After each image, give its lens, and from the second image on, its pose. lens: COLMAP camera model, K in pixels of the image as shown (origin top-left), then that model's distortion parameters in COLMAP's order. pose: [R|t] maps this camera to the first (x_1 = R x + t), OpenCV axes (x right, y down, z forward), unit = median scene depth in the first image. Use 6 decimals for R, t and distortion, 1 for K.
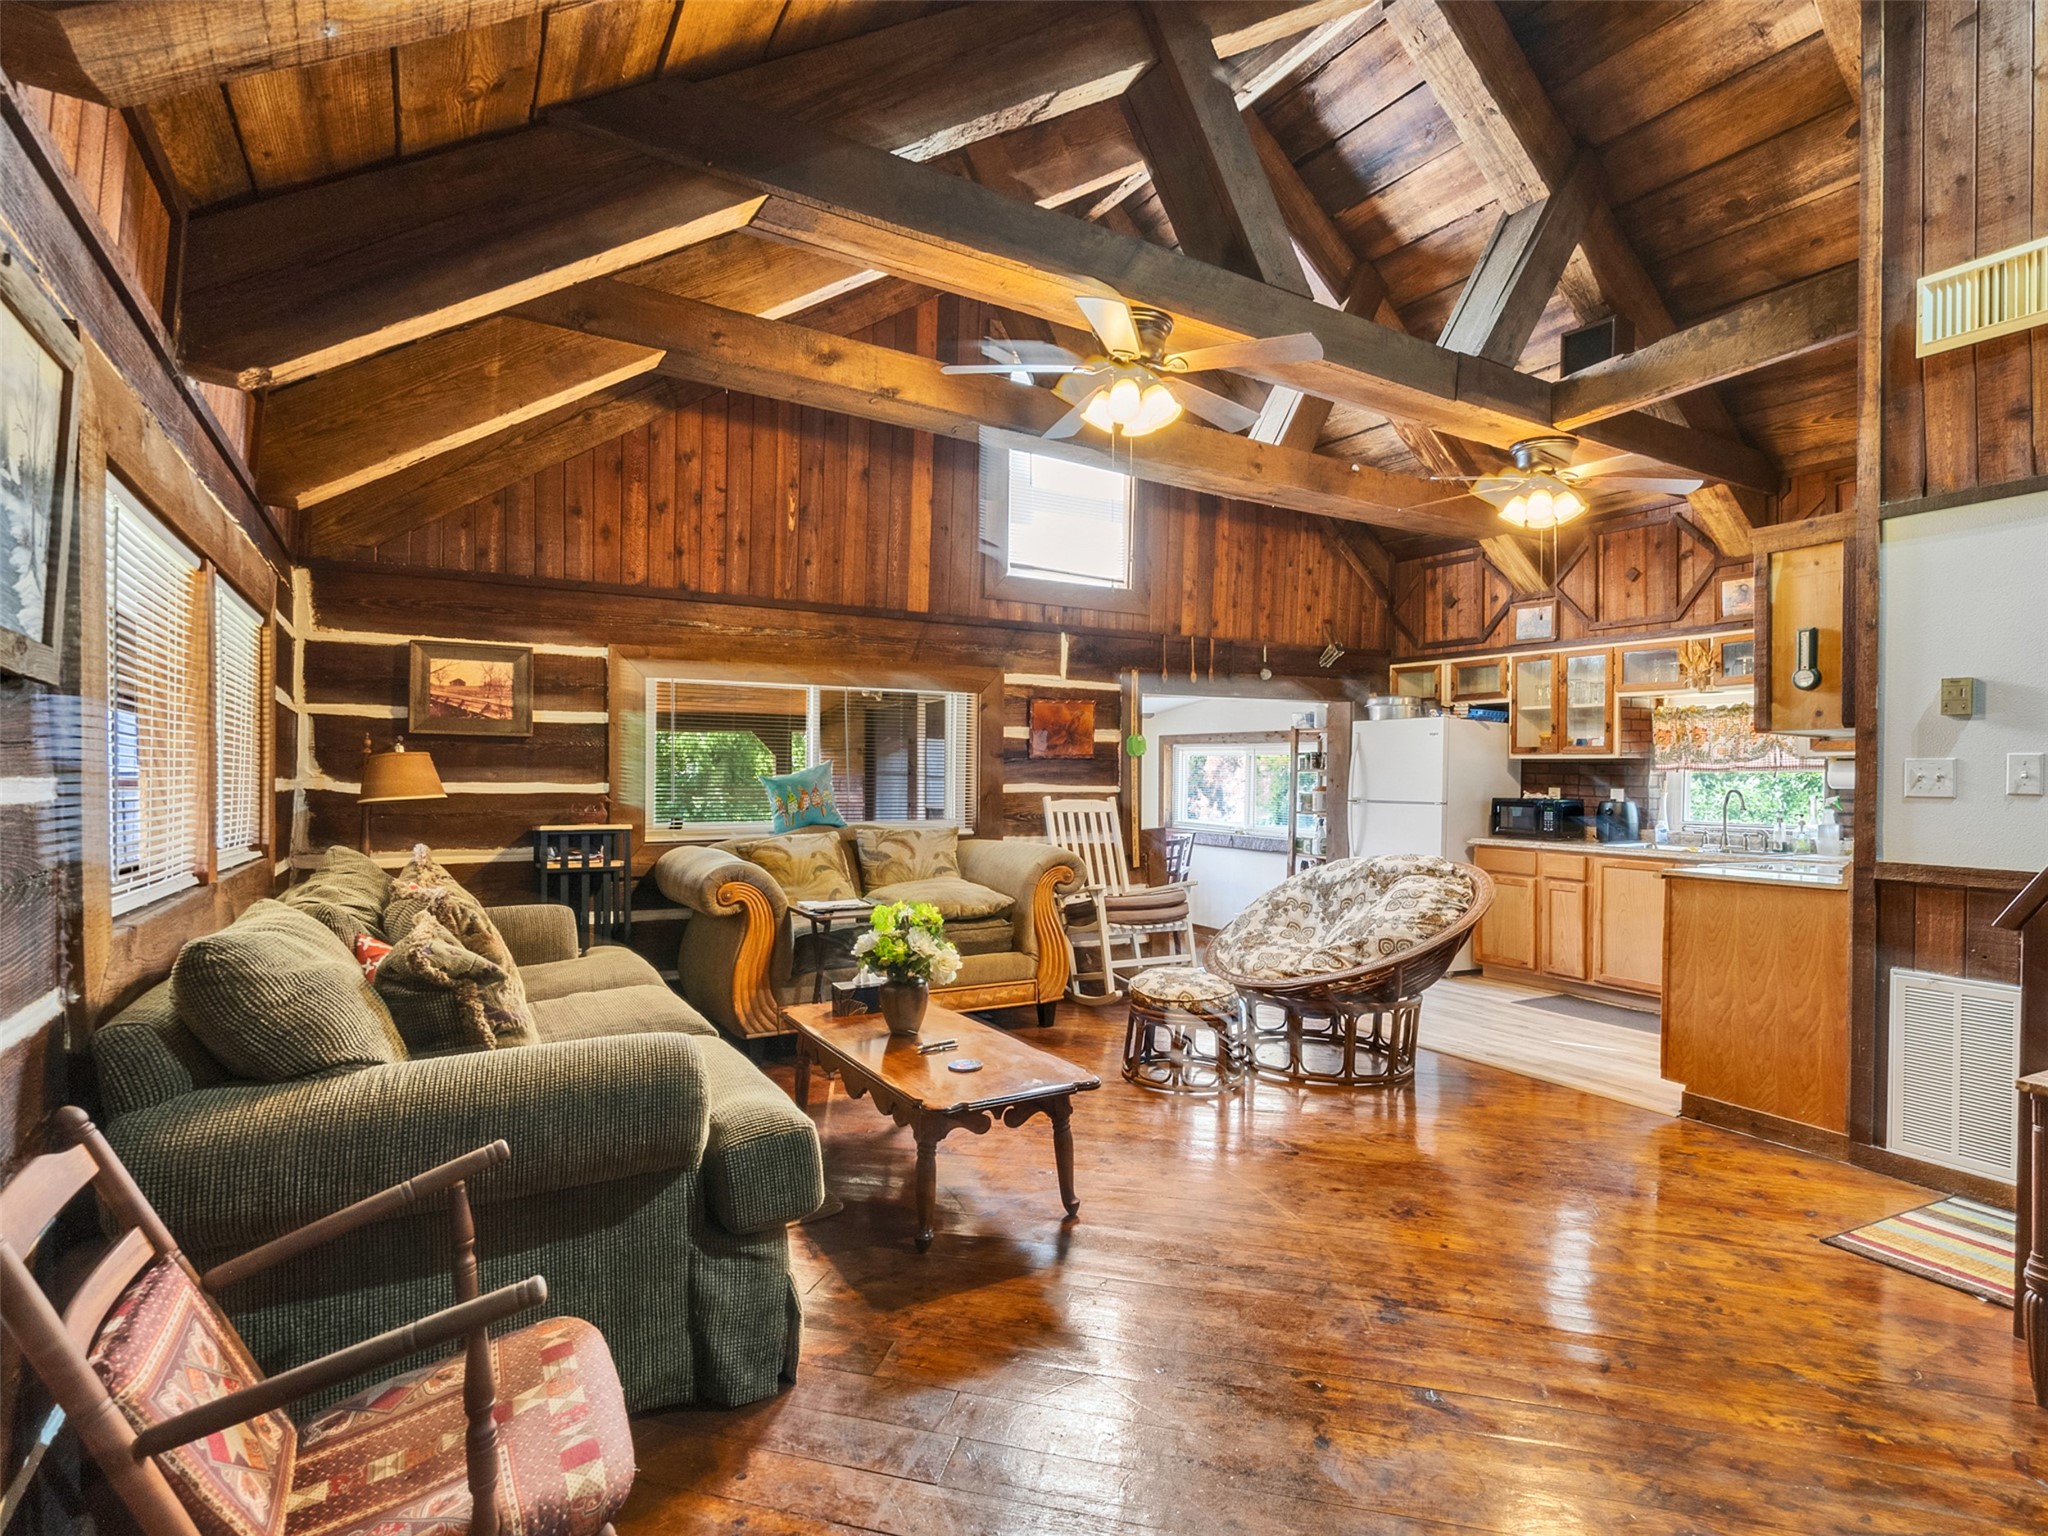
lens RADIAL K [[1051.0, 0, 1002.6], [0, 1051.0, 769.0], [0, 0, 1]] dist [-0.005698, 0.004042]
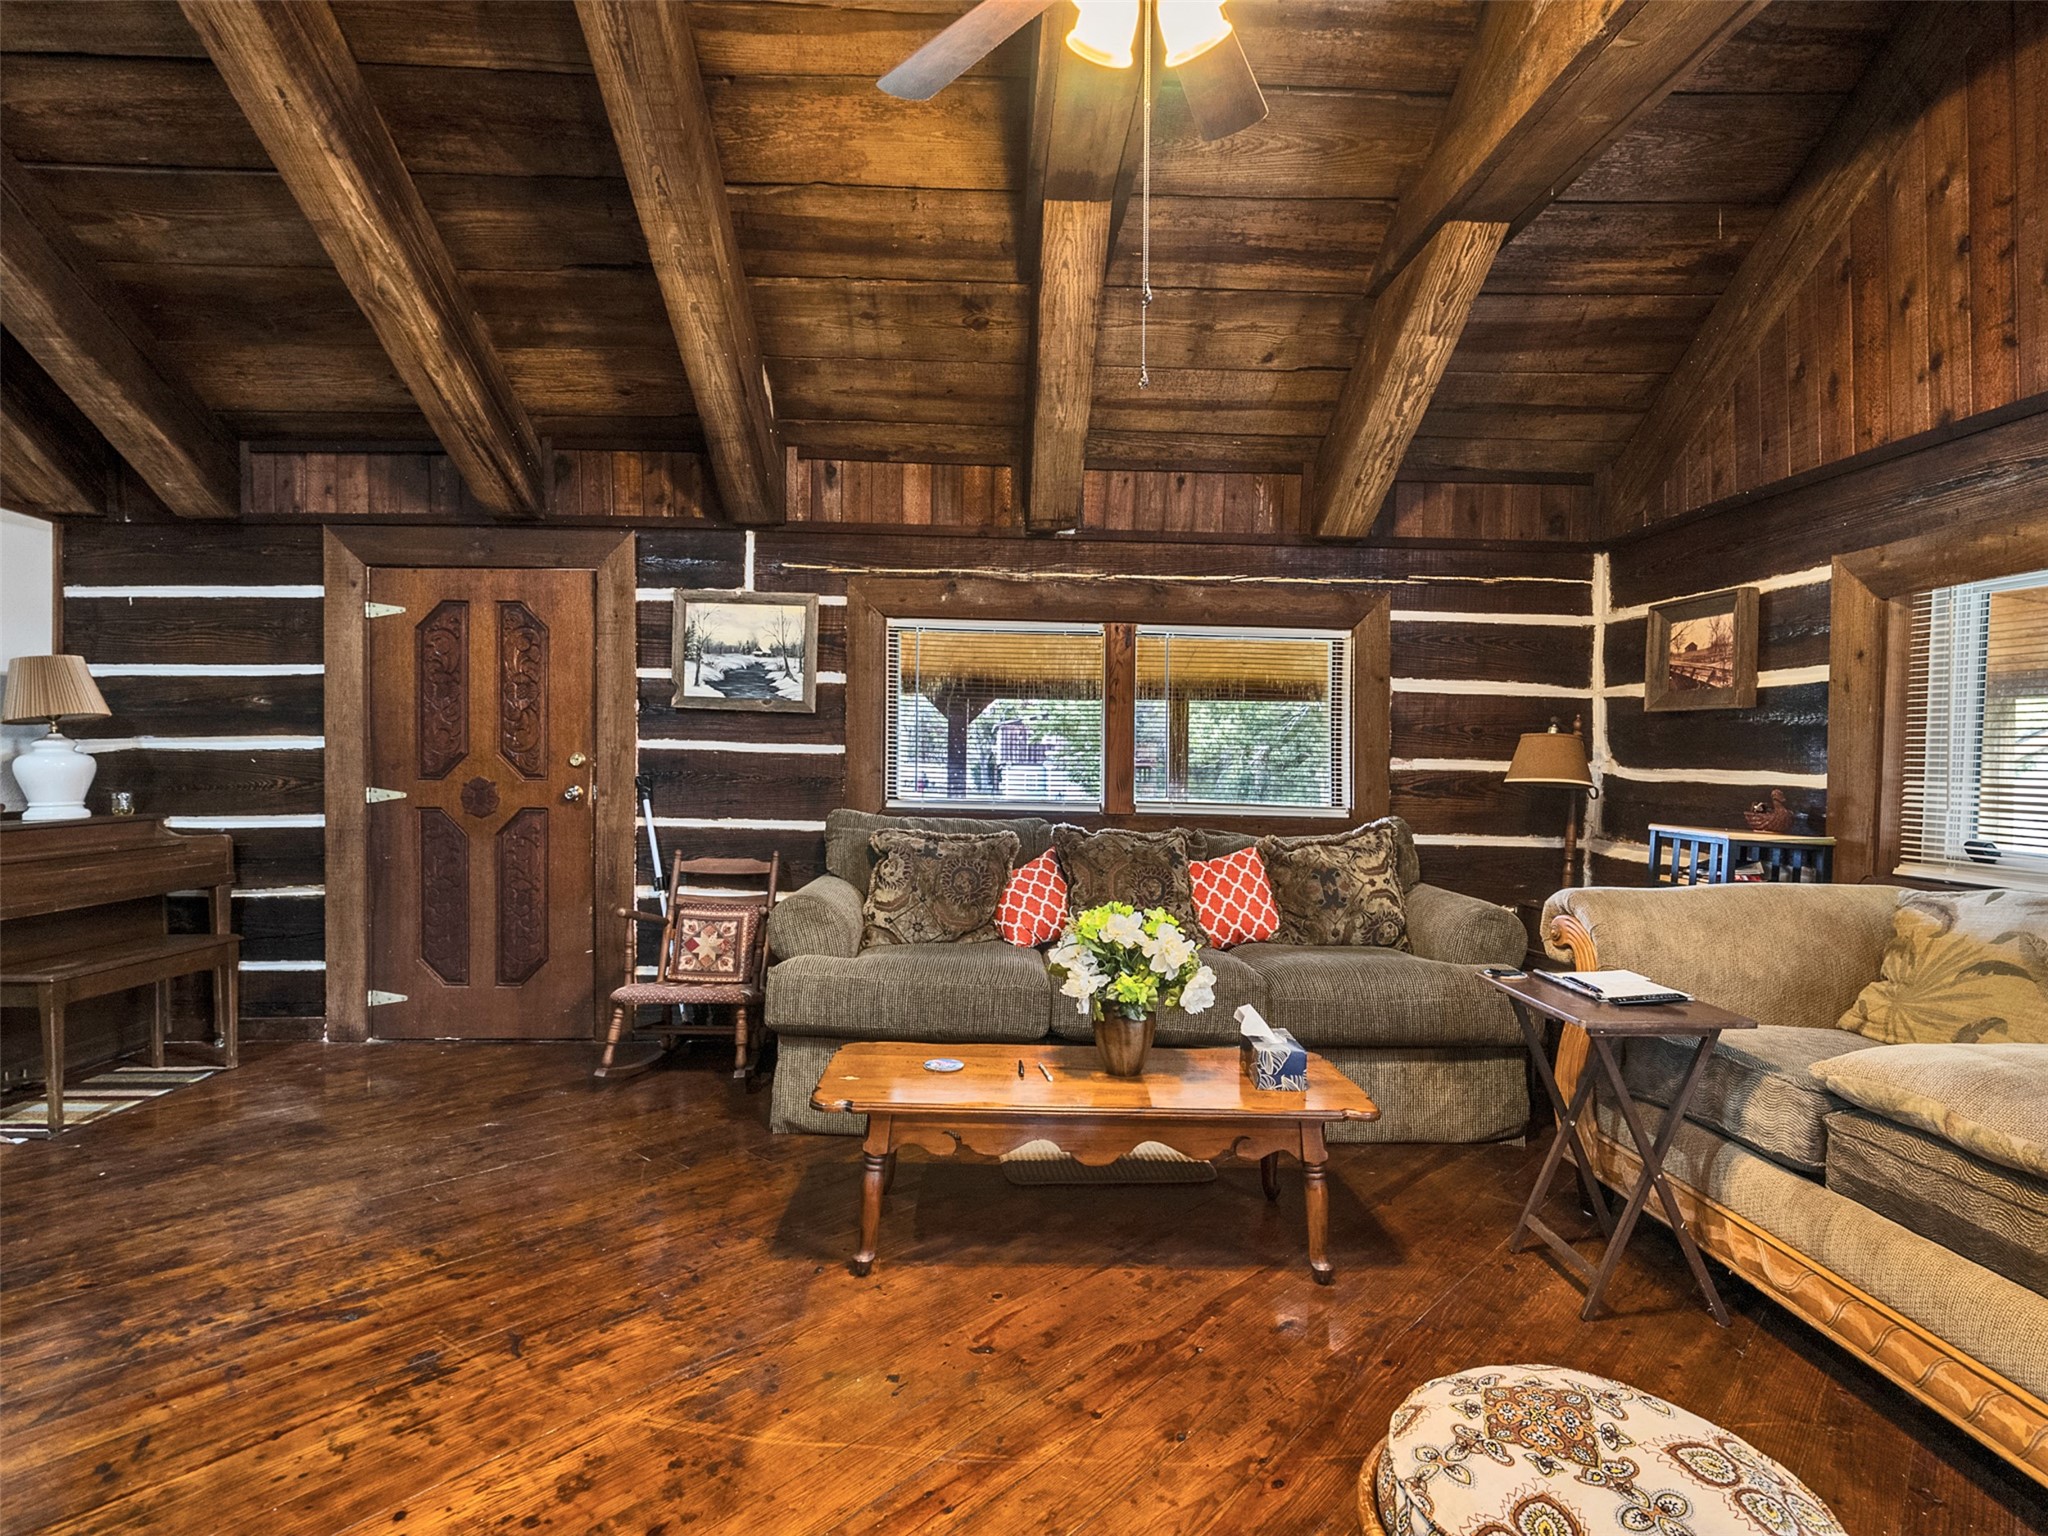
lens RADIAL K [[1051.0, 0, 1010.1], [0, 1051.0, 767.9], [0, 0, 1]] dist [-0.005698, 0.004042]
pose [[-0.467087, 0.000439, -0.884211, 0.427030], [-0.015521, 0.999842, 0.008695, 0.011755], [0.884075, 0.017786, -0.467006, 0.858916]]
